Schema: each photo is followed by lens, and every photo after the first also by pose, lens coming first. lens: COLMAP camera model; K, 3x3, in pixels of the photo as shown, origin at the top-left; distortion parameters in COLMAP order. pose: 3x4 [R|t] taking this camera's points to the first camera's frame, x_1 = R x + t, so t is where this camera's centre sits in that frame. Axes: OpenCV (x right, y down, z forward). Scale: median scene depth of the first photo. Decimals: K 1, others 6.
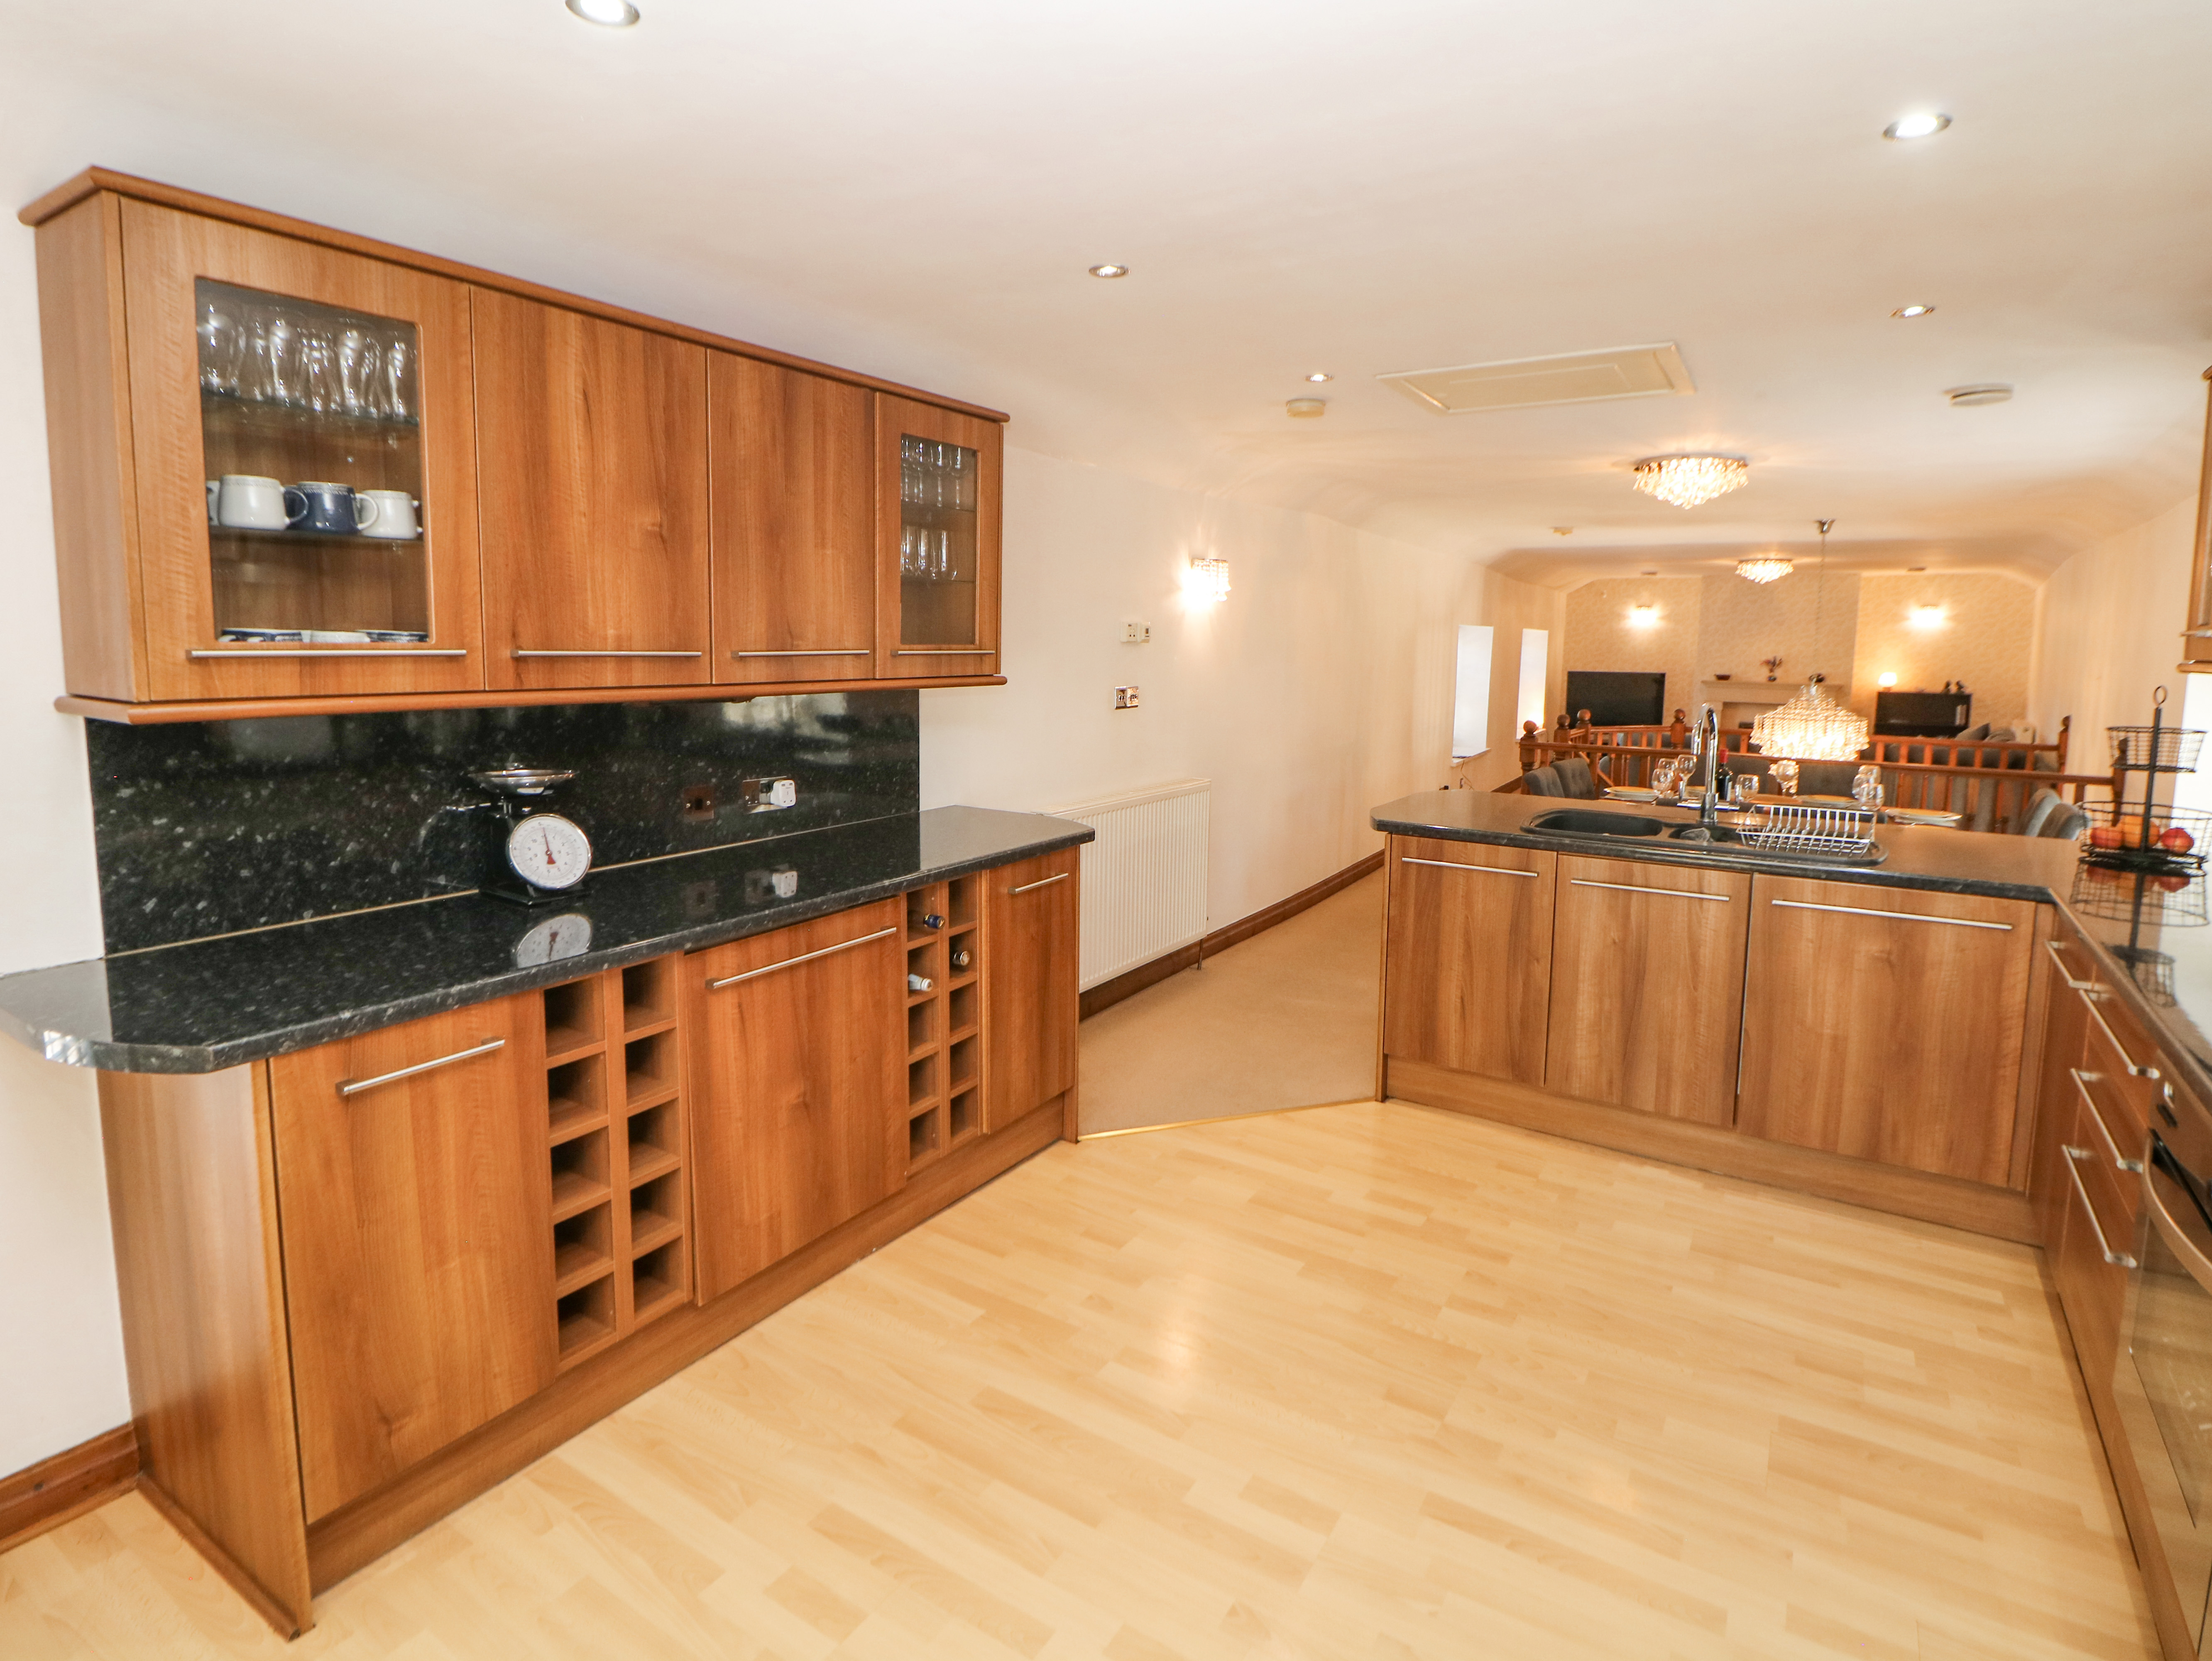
lens RADIAL K [[1130.0, 0, 1119.7], [0, 1130.0, 775.7], [0, 0, 1]] dist [-0.008035, -0.011077]
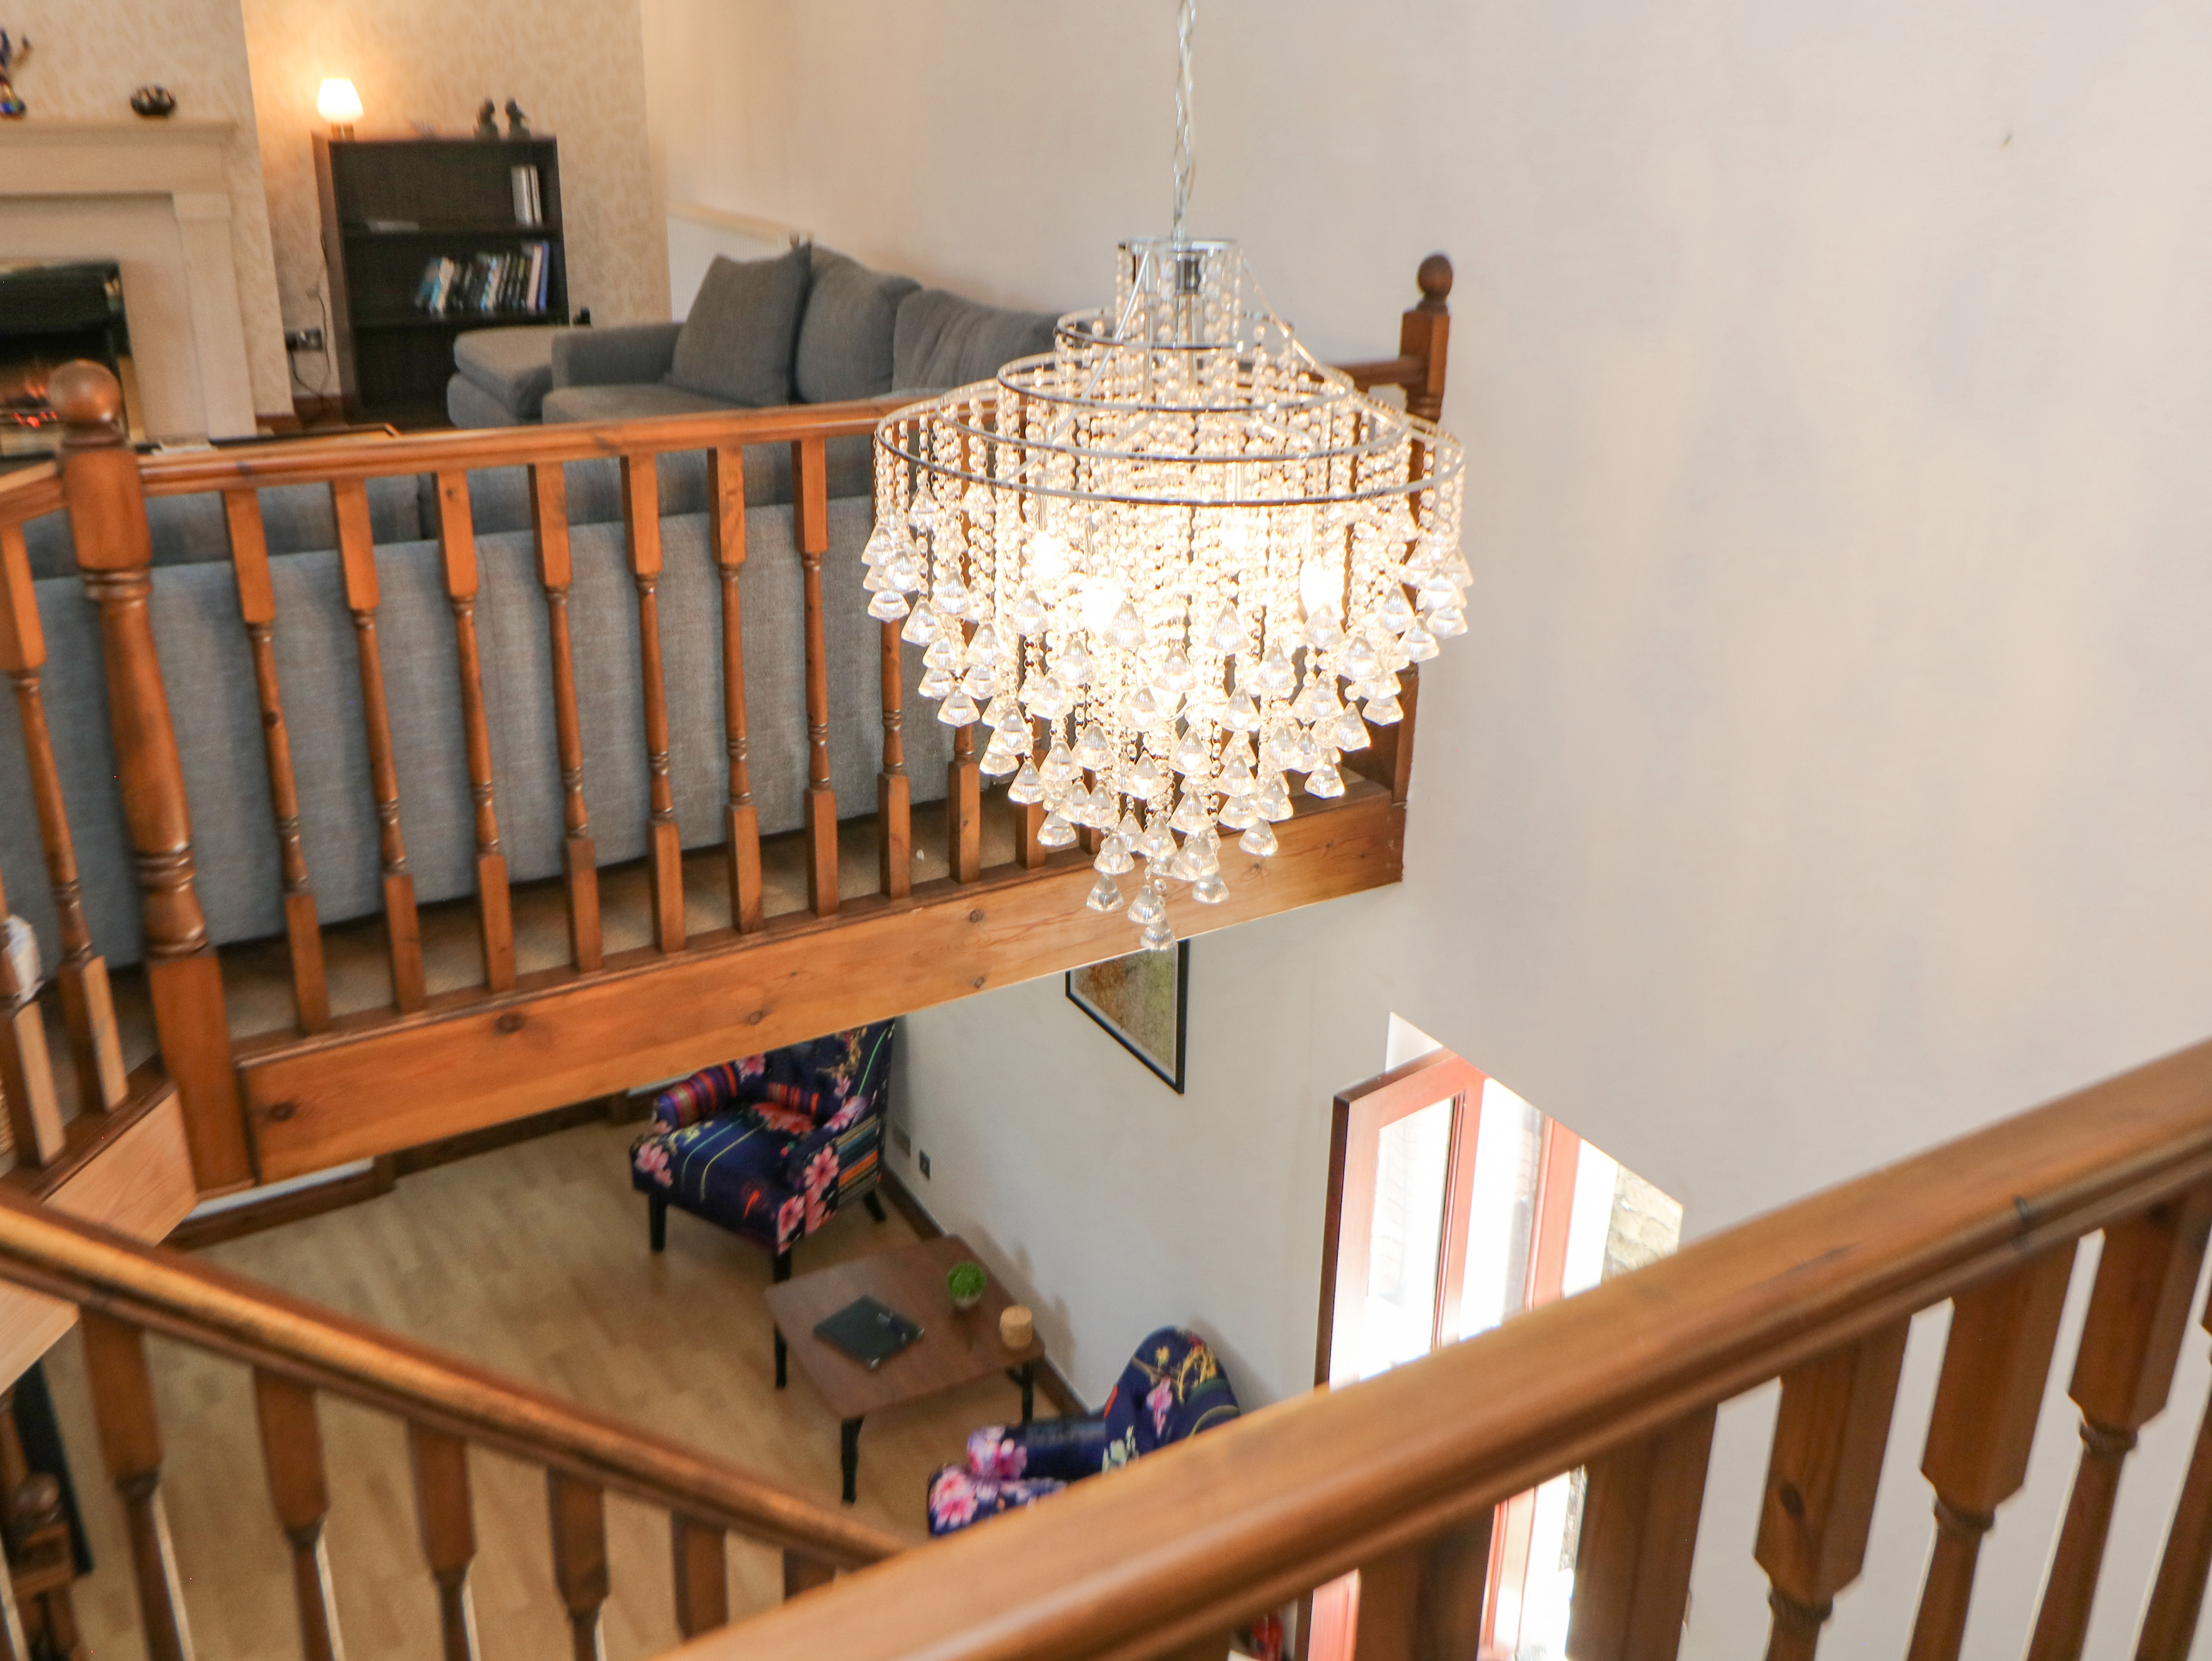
lens RADIAL K [[1931.6, 0, 1145.0], [0, 1931.6, 779.9], [0, 0, 1]] dist [0.000779, -0.002049]
pose [[0.414231, -0.326222, 0.849701, 0.824055], [0.089365, 0.943628, 0.318717, -0.213524], [-0.905774, -0.056089, 0.420033, 1.970963]]
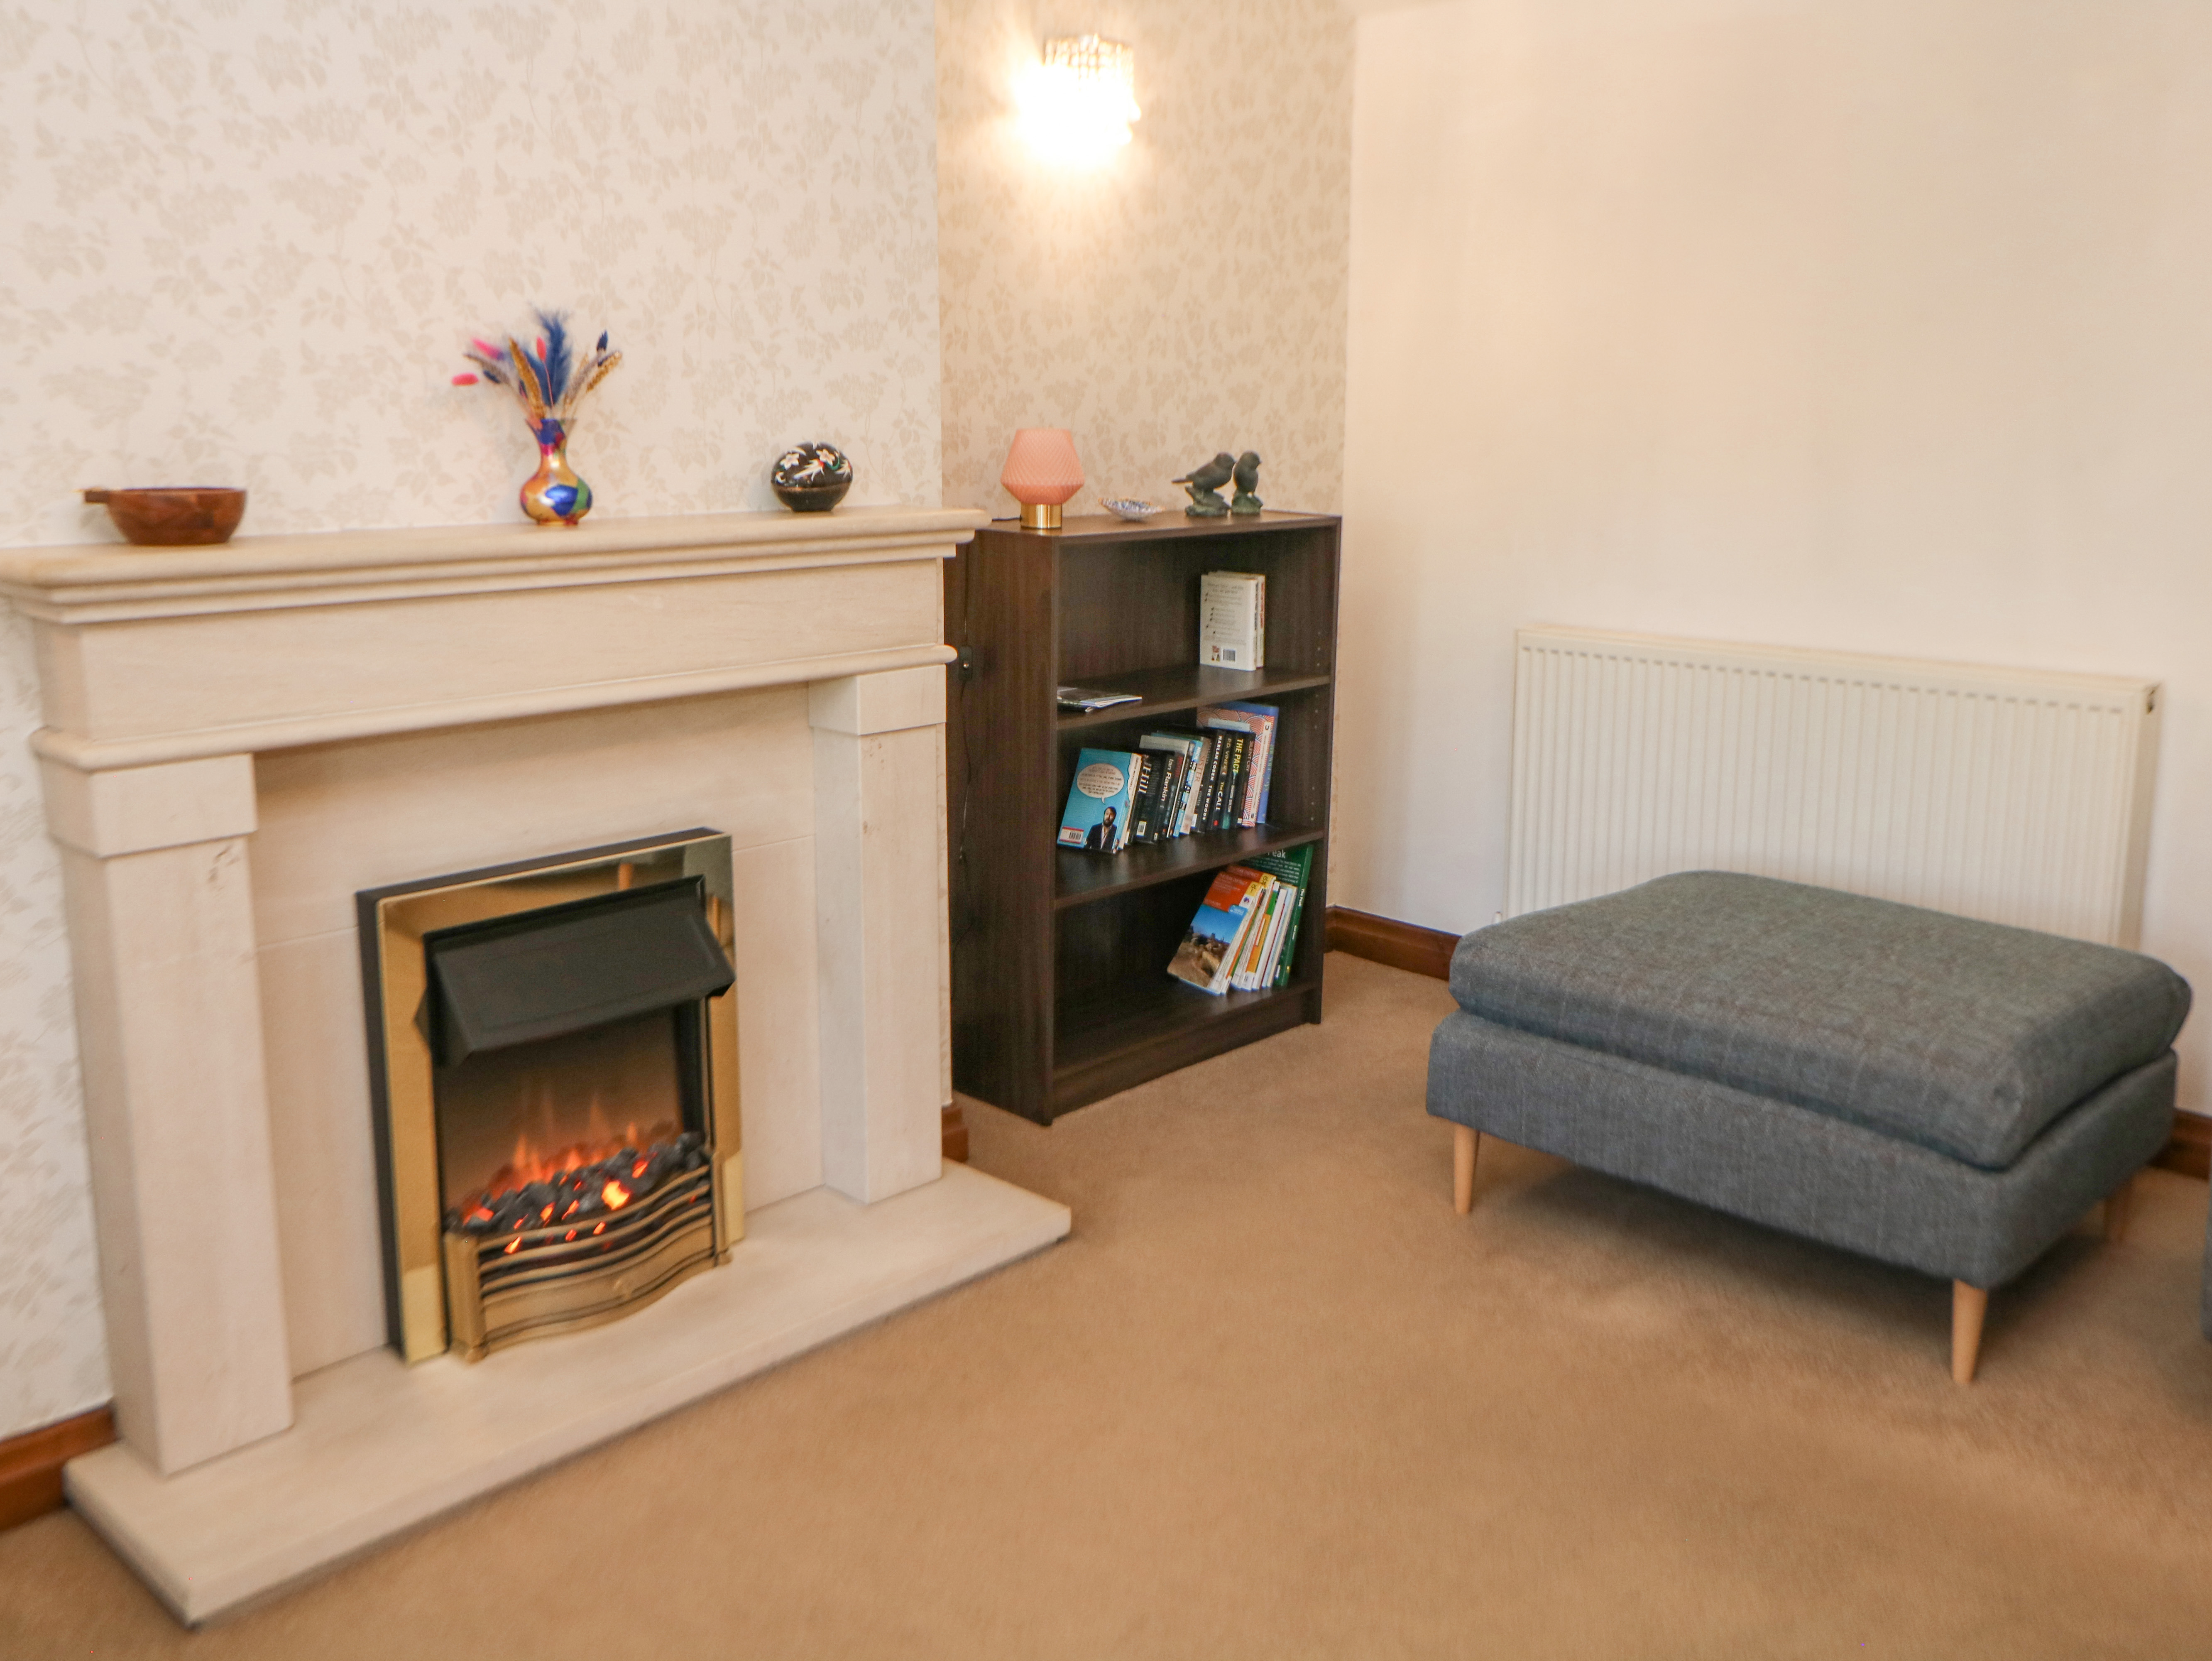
lens RADIAL K [[1931.6, 0, 1145.0], [0, 1931.6, 779.9], [0, 0, 1]] dist [0.000779, -0.002049]
pose [[0.177017, -0.201022, 0.963460, 1.513326], [0.116660, 0.976304, 0.182268, -0.343414], [-0.977269, 0.080133, 0.196273, 3.538798]]
